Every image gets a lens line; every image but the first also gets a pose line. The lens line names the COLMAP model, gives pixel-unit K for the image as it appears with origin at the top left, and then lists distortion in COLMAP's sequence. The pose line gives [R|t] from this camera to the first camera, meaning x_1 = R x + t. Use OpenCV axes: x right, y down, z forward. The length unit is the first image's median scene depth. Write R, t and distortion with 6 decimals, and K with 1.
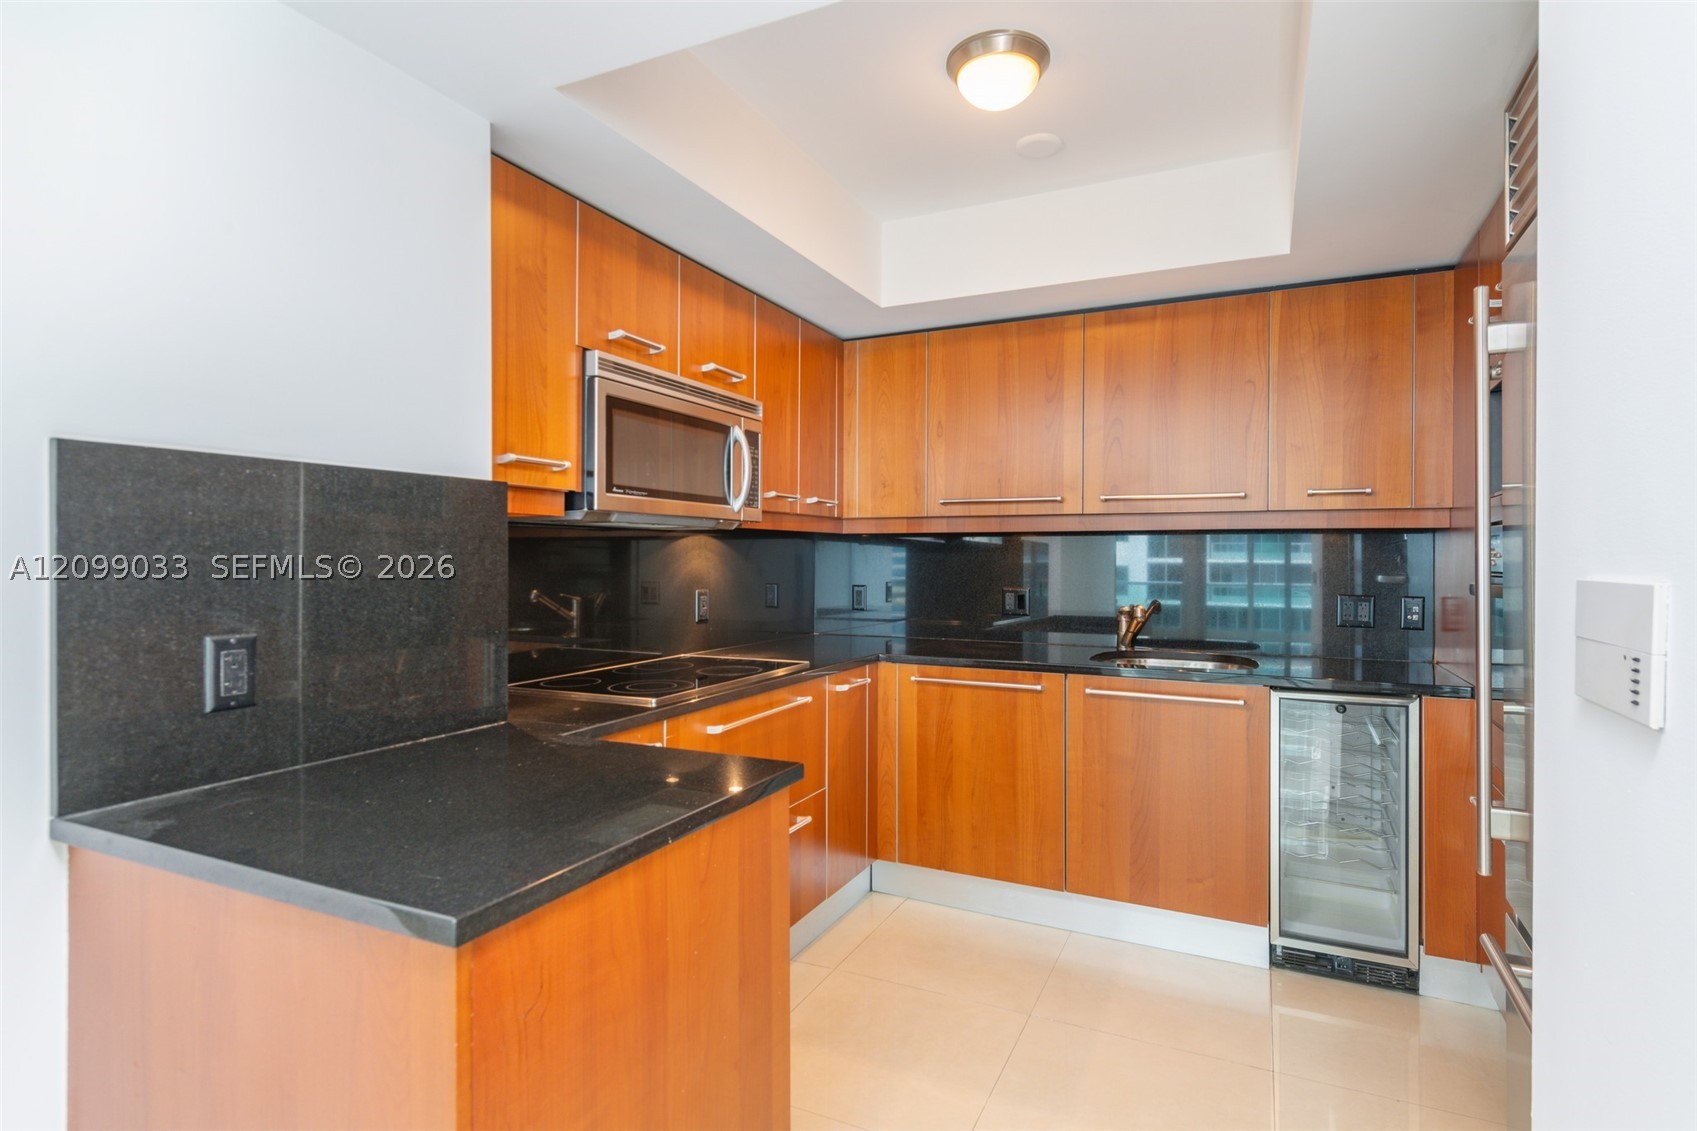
lens RADIAL K [[875.1, 0, 854.4], [0, 875.1, 562.4], [0, 0, 1]] dist [0.005933, -0.001378]
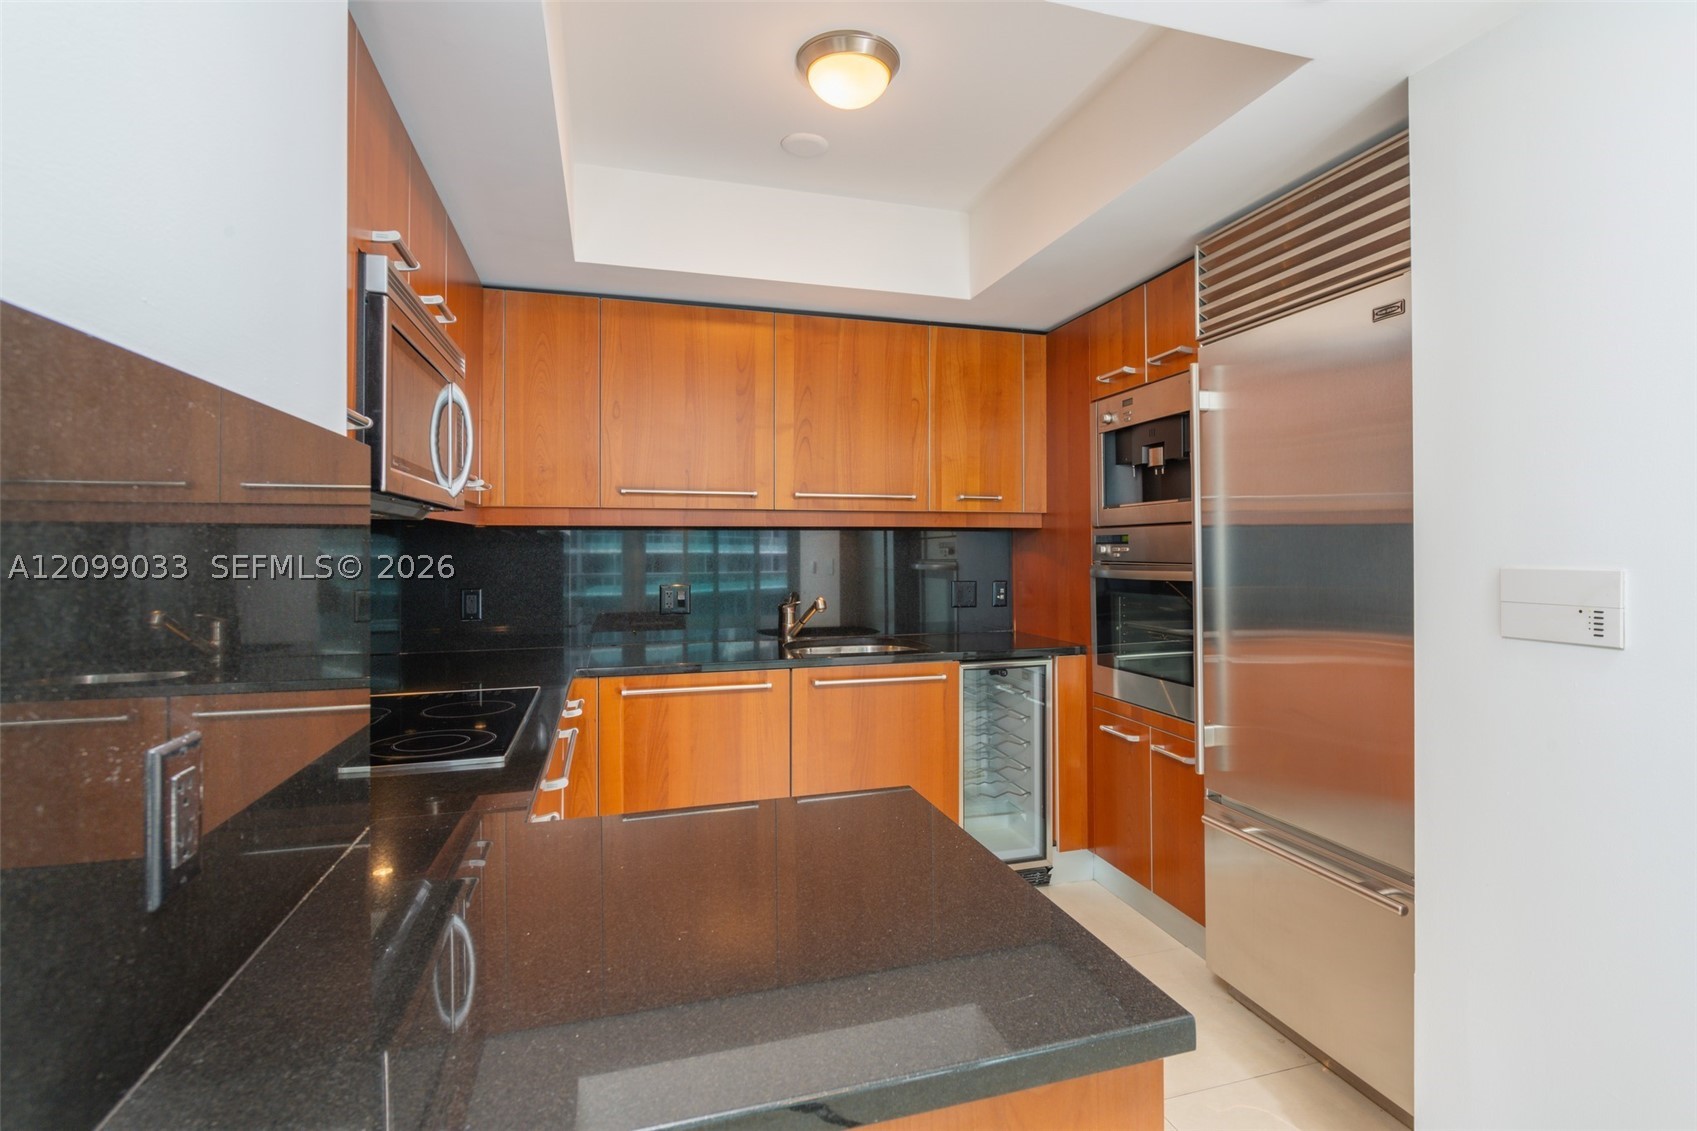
lens RADIAL K [[875.1, 0, 917.7], [0, 875.1, 545.4], [0, 0, 1]] dist [0.005933, -0.001378]
pose [[0.715398, -0.003578, 0.698708, -0.337987], [0.009116, 0.999950, -0.004214, -0.008524], [-0.698657, 0.009384, 0.715395, 0.163792]]
